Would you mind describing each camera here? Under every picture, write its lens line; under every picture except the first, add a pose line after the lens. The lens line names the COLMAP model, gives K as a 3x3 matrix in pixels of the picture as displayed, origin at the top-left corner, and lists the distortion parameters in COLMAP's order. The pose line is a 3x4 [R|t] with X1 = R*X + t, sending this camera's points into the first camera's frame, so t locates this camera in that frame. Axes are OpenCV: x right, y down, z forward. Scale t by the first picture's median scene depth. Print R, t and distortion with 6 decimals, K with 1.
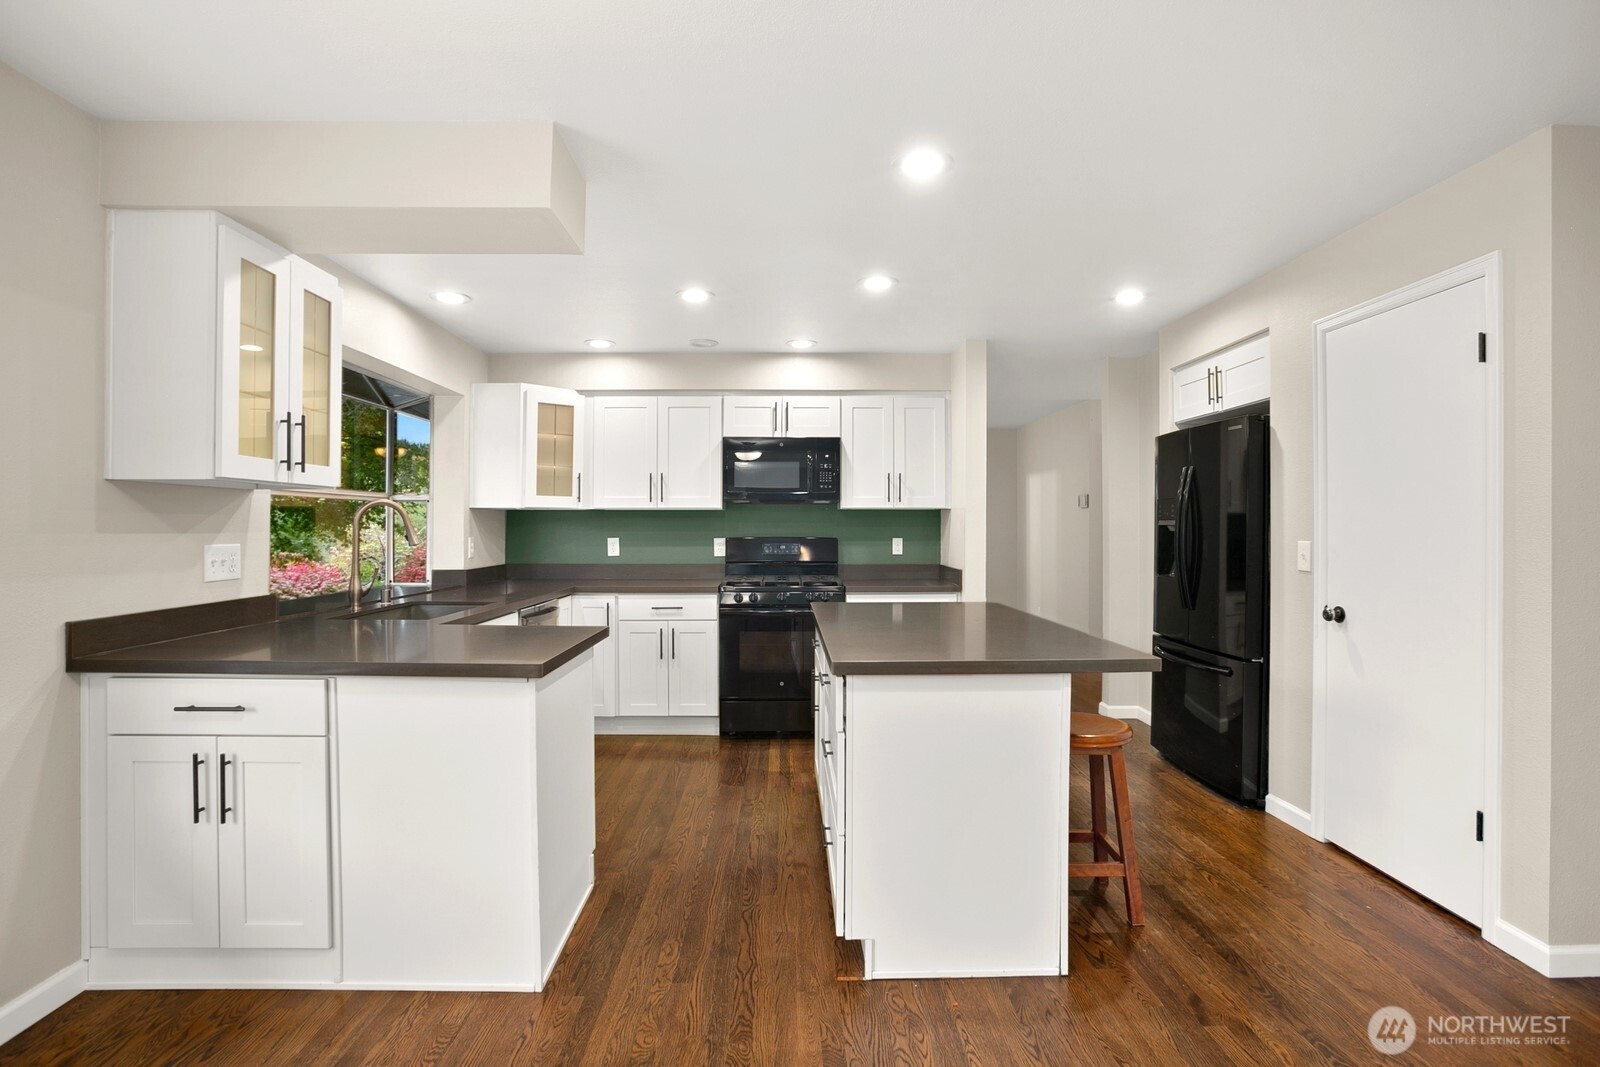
lens RADIAL K [[782.6, 0, 800.0], [0, 782.6, 533.5], [0, 0, 1]] dist [-0.089316, 0.046486]
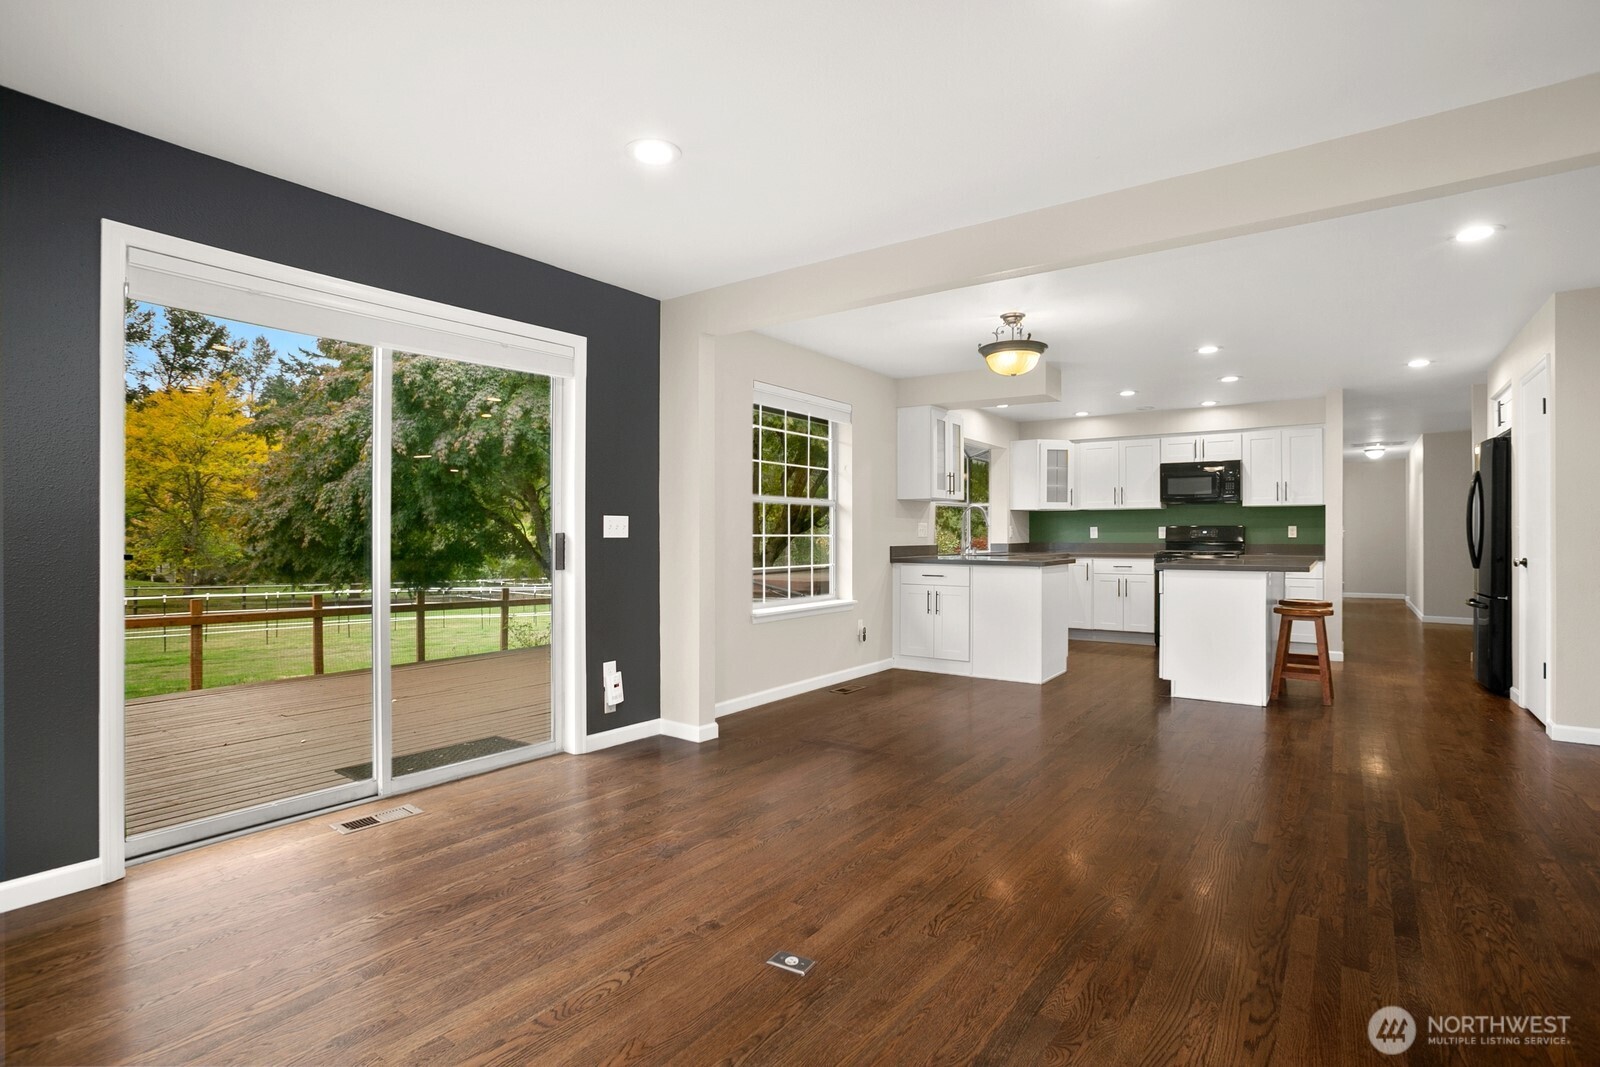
lens RADIAL K [[782.6, 0, 800.0], [0, 782.6, 533.5], [0, 0, 1]] dist [-0.089316, 0.046486]
pose [[0.798313, -0.003133, -0.602234, 0.279745], [-0.003535, 0.999945, -0.009888, 0.042137], [0.602232, 0.010022, 0.798258, -0.761953]]
